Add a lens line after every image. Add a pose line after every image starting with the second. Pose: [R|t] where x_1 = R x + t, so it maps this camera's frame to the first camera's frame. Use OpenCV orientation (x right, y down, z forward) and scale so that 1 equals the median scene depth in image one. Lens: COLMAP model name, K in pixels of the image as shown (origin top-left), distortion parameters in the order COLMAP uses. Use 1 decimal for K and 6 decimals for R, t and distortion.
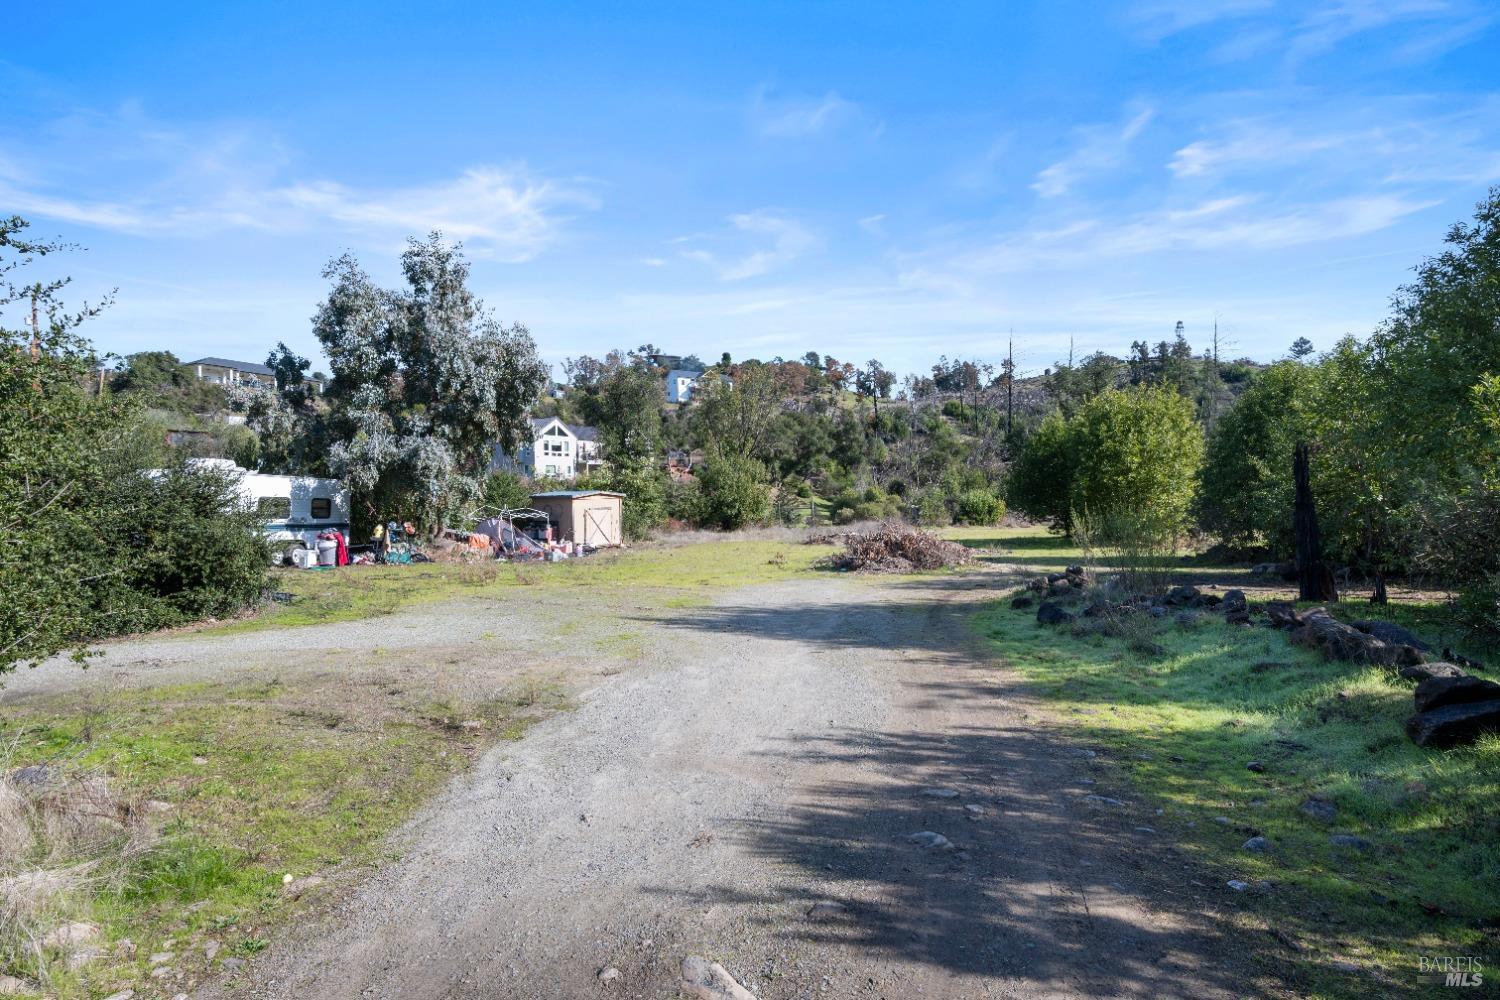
lens RADIAL K [[693.1, 0, 745.7], [0, 693.1, 499.9], [0, 0, 1]] dist [-0.000262, -0.000130]
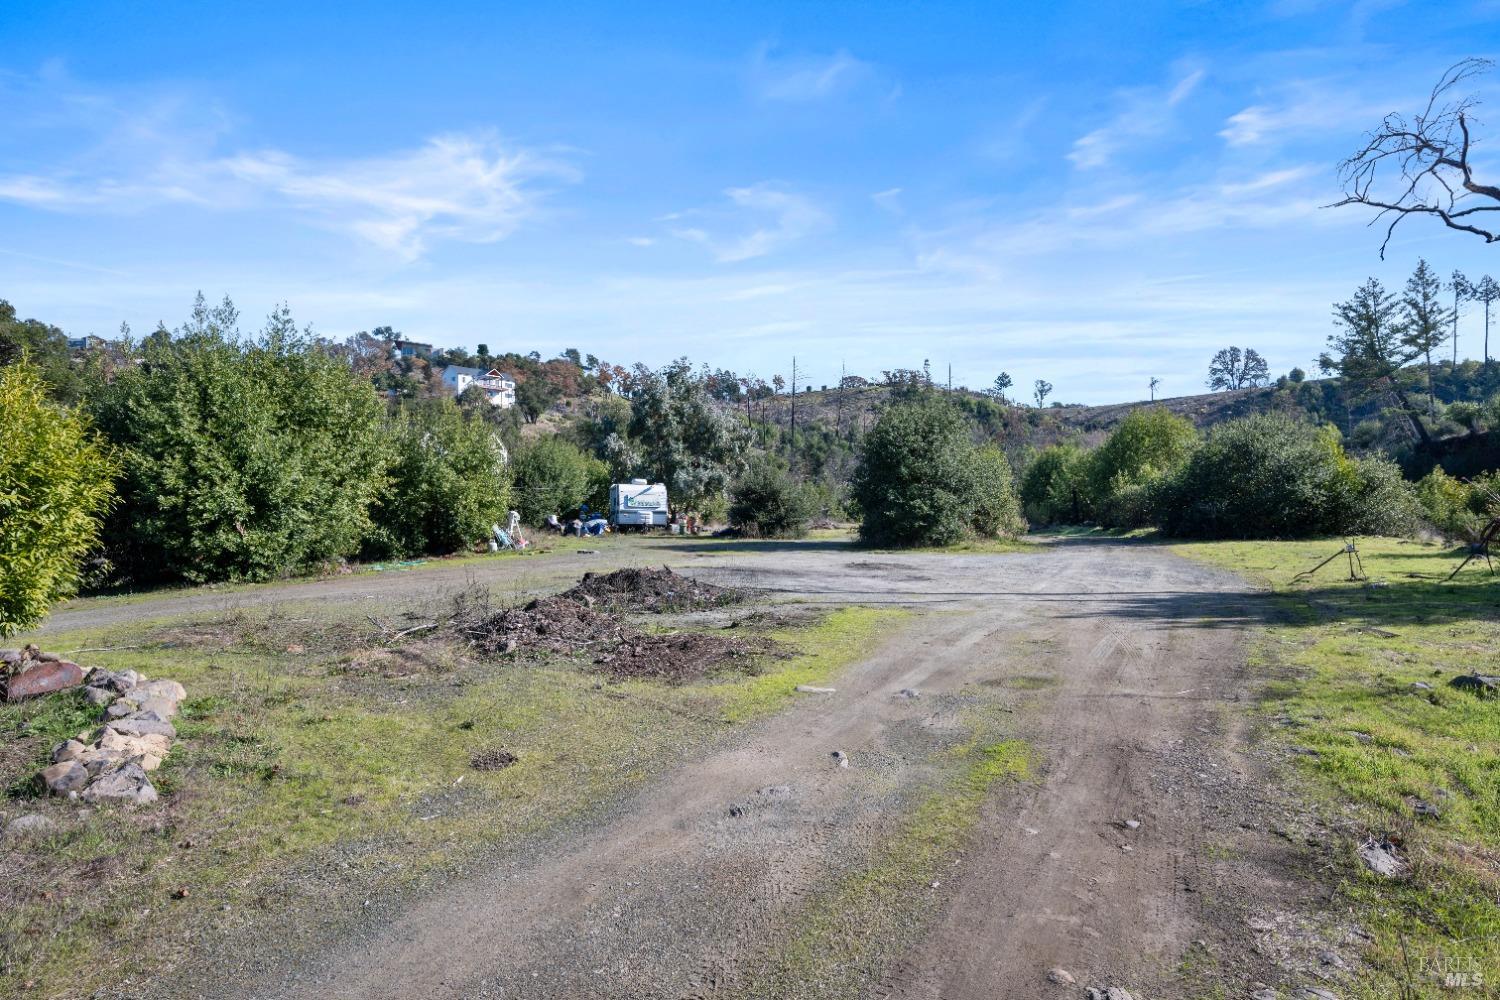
lens RADIAL K [[792.3, 0, 745.4], [0, 792.3, 502.2], [0, 0, 1]] dist [-0.005281, 0.001484]
pose [[0.931075, 0.007753, 0.364746, -0.096552], [-0.004379, 0.999940, -0.010078, 0.002209], [-0.364802, 0.007787, 0.931053, -0.093546]]
